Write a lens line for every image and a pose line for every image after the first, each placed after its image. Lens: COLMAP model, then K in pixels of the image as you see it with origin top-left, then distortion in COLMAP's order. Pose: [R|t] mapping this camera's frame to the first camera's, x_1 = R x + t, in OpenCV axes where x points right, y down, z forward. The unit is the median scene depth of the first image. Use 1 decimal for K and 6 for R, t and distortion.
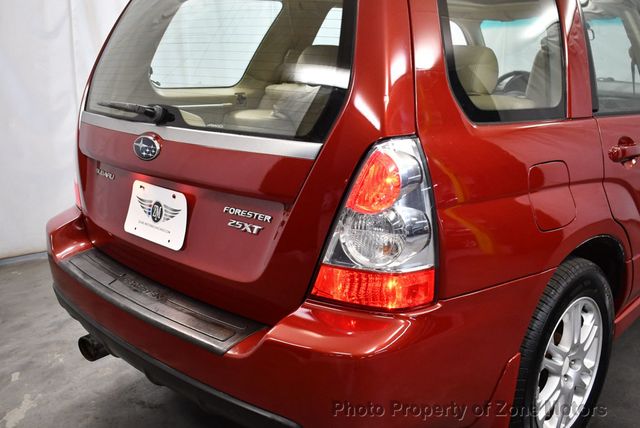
lens RADIAL K [[664.1, 0, 320.0], [0, 664.1, 214.0], [0, 0, 1]] dist [-0.069994, -0.002923]
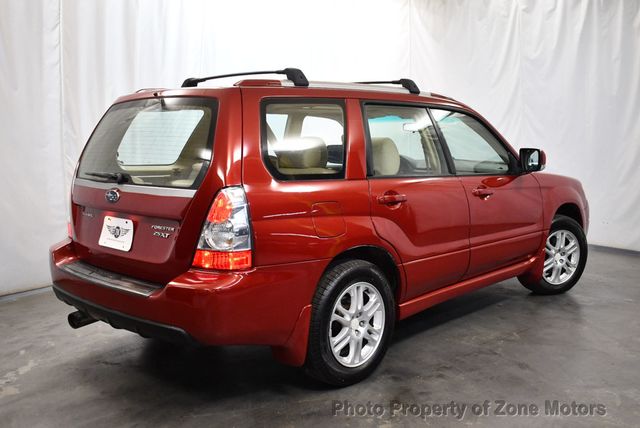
lens RADIAL K [[664.1, 0, 320.0], [0, 664.1, 214.0], [0, 0, 1]] dist [-0.069994, -0.002923]
pose [[0.999277, -0.003239, 0.037870, 0.235373], [0.007771, 0.992726, -0.120147, 0.166897], [-0.037206, 0.120355, 0.992033, -0.801432]]
